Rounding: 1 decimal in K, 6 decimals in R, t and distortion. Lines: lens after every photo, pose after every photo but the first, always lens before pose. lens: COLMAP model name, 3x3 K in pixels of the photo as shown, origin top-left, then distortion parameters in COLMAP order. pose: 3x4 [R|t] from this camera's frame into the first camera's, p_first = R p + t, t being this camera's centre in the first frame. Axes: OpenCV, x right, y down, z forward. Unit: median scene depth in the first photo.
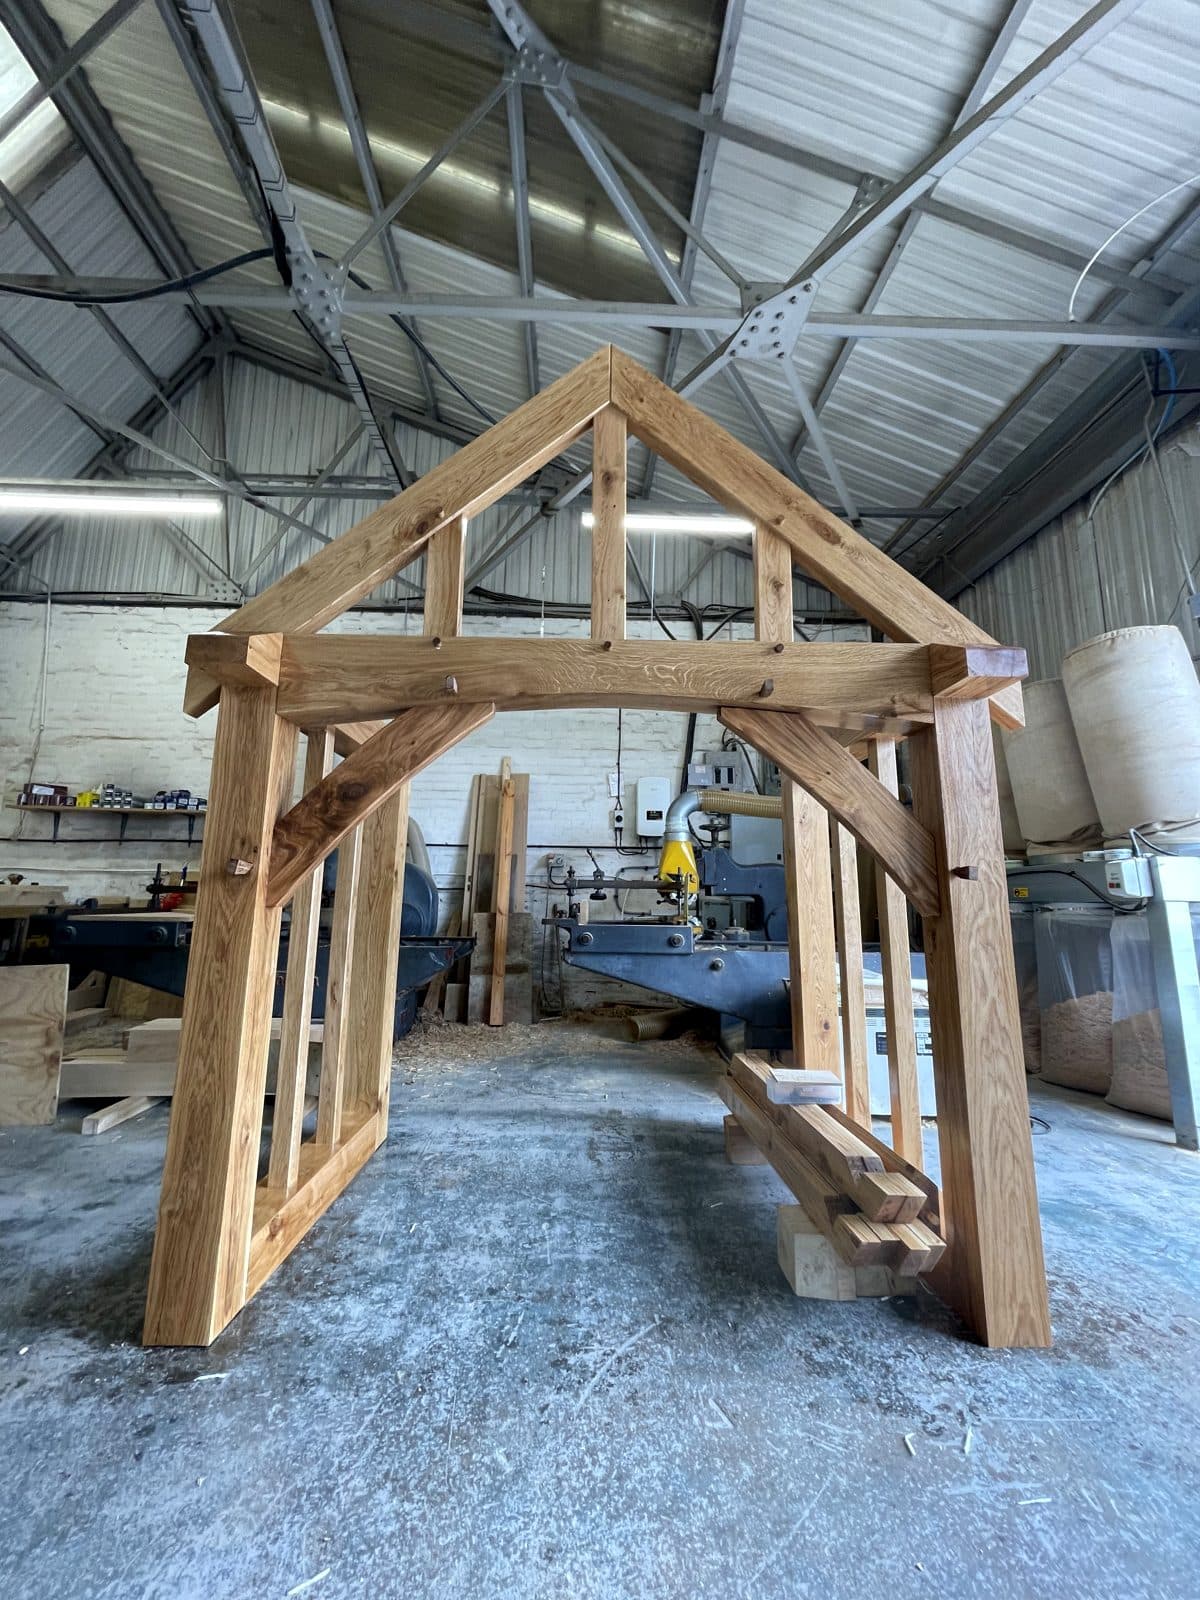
lens RADIAL K [[636.3, 0, 597.5], [0, 636.3, 782.1], [0, 0, 1]] dist [-0.002895, -0.000682]
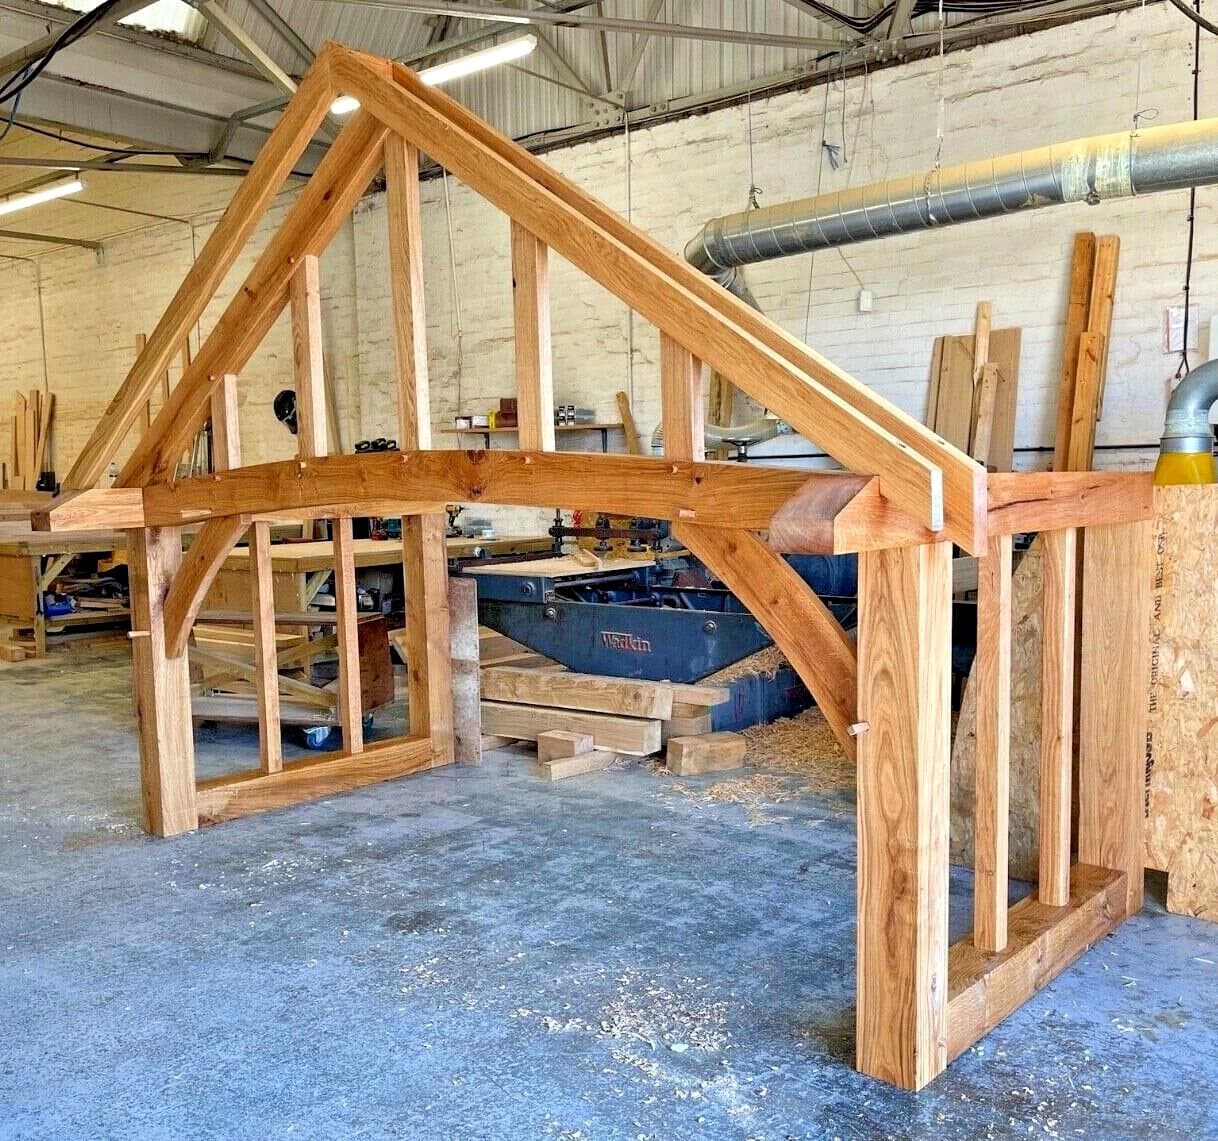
lens RADIAL K [[1211.5, 0, 643.2], [0, 1211.5, 572.6], [0, 0, 1]] dist [0.037812, -0.010909]
pose [[0.756943, 0.032568, -0.652669, 1.671369], [0.141684, 0.966820, 0.212565, -0.370394], [0.637937, -0.253372, 0.727214, -0.512581]]
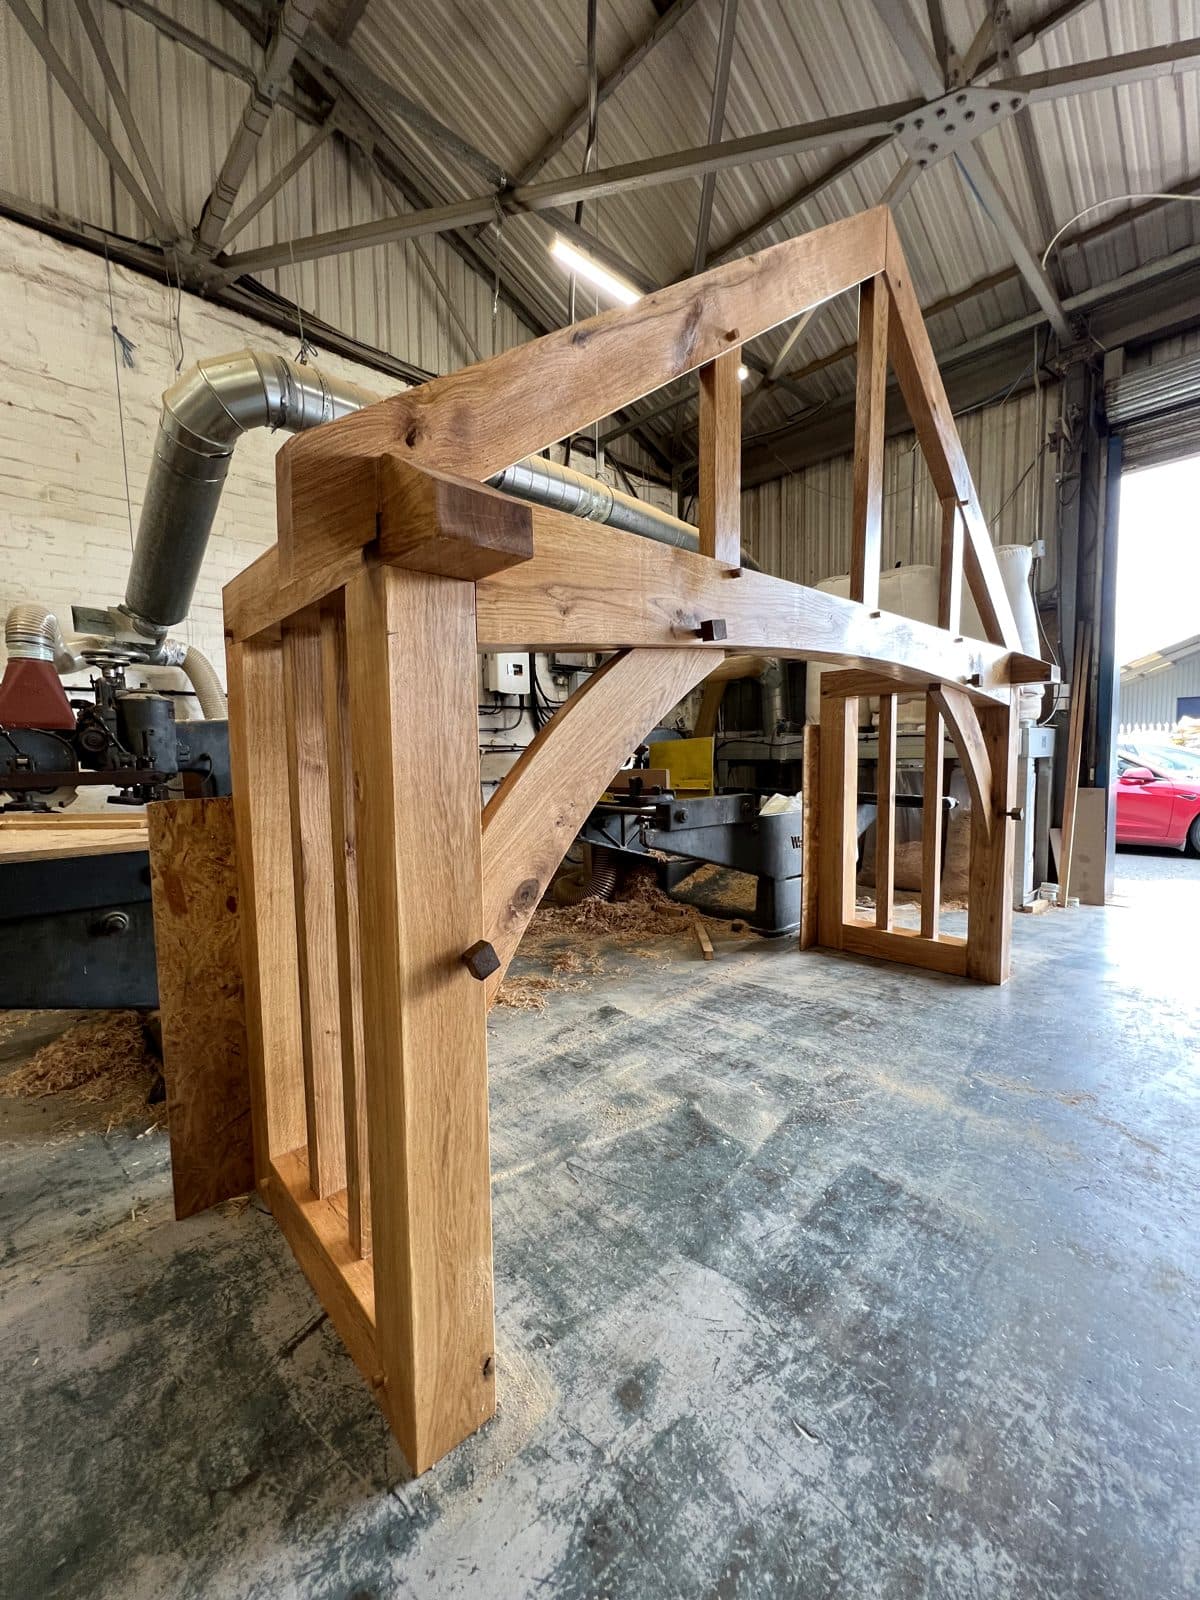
lens RADIAL K [[634.2, 0, 600.0], [0, 634.2, 800.0], [0, 0, 1]] dist [-0.013833, -0.000113]
pose [[0.756679, -0.065095, 0.650538, -1.648204], [-0.097692, 0.972602, 0.210953, 0.134167], [-0.646446, -0.223176, 0.729589, 1.108296]]
